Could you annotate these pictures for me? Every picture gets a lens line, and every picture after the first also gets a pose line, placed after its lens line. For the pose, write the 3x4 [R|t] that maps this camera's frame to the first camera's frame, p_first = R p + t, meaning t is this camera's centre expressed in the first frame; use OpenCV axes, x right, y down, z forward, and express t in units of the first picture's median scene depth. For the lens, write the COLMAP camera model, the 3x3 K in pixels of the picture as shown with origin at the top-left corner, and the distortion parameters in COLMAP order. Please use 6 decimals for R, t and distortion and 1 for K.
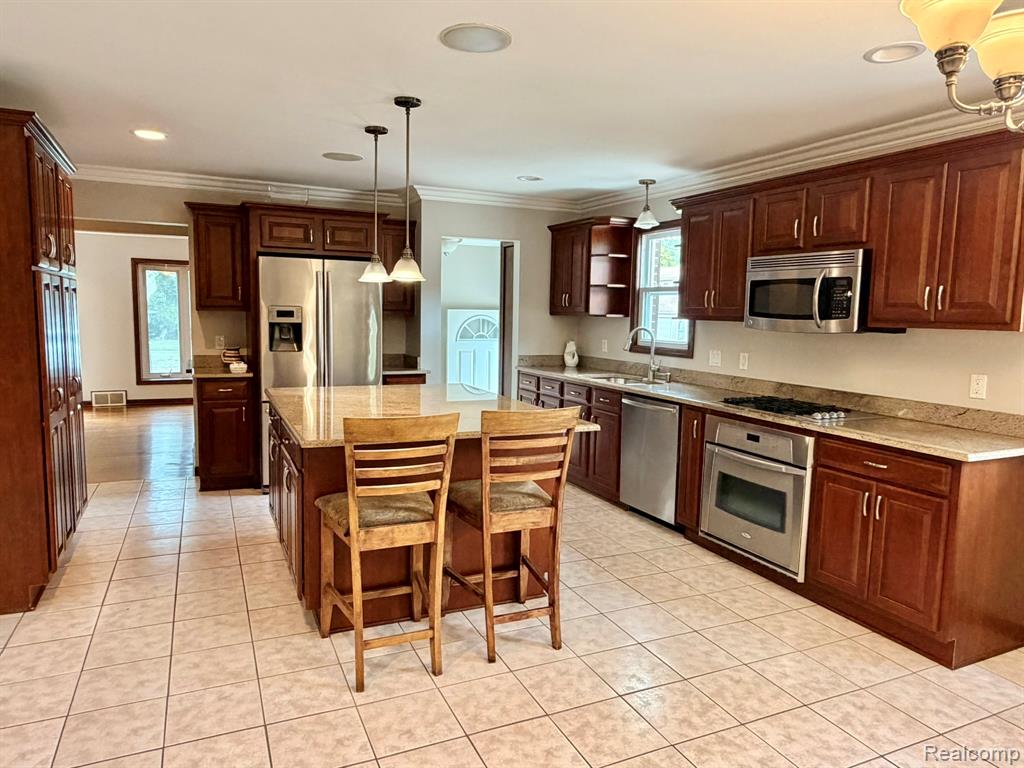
lens RADIAL K [[671.0, 0, 508.4], [0, 671.0, 383.2], [0, 0, 1]] dist [0.000203, -0.000391]
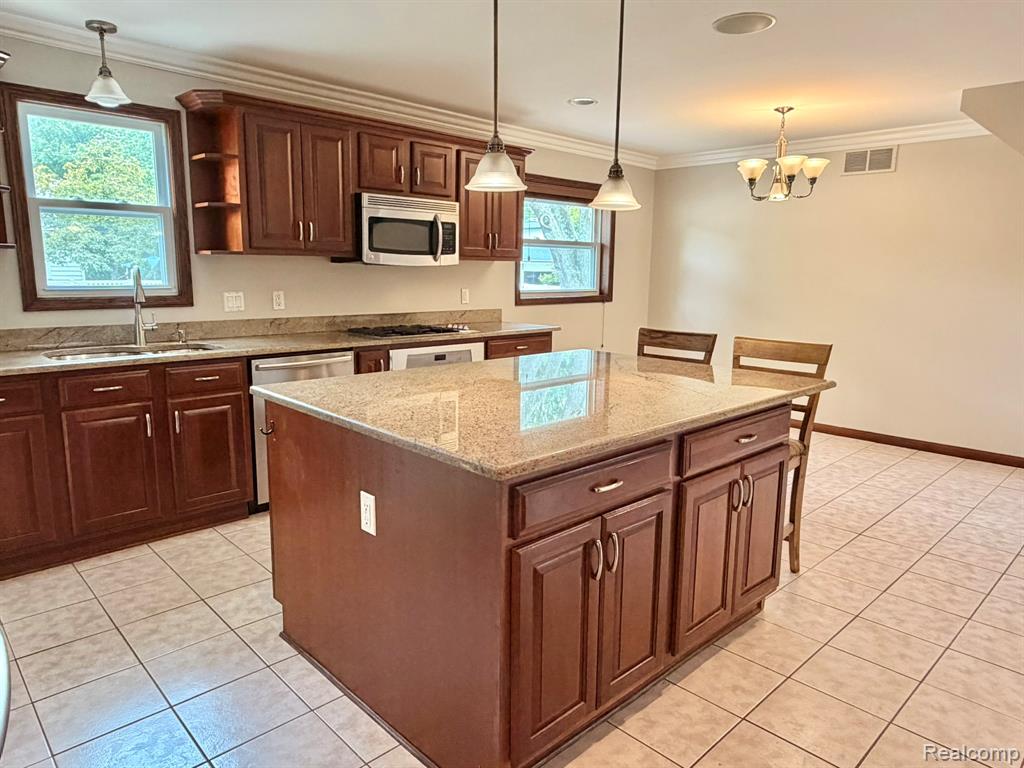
lens RADIAL K [[671.0, 0, 508.8], [0, 671.0, 382.2], [0, 0, 1]] dist [0.000203, -0.000391]
pose [[-0.325320, -0.184163, 0.927497, -0.710573], [0.080895, 0.971835, 0.221341, -0.116622], [-0.942137, 0.147036, -0.301260, 1.150715]]
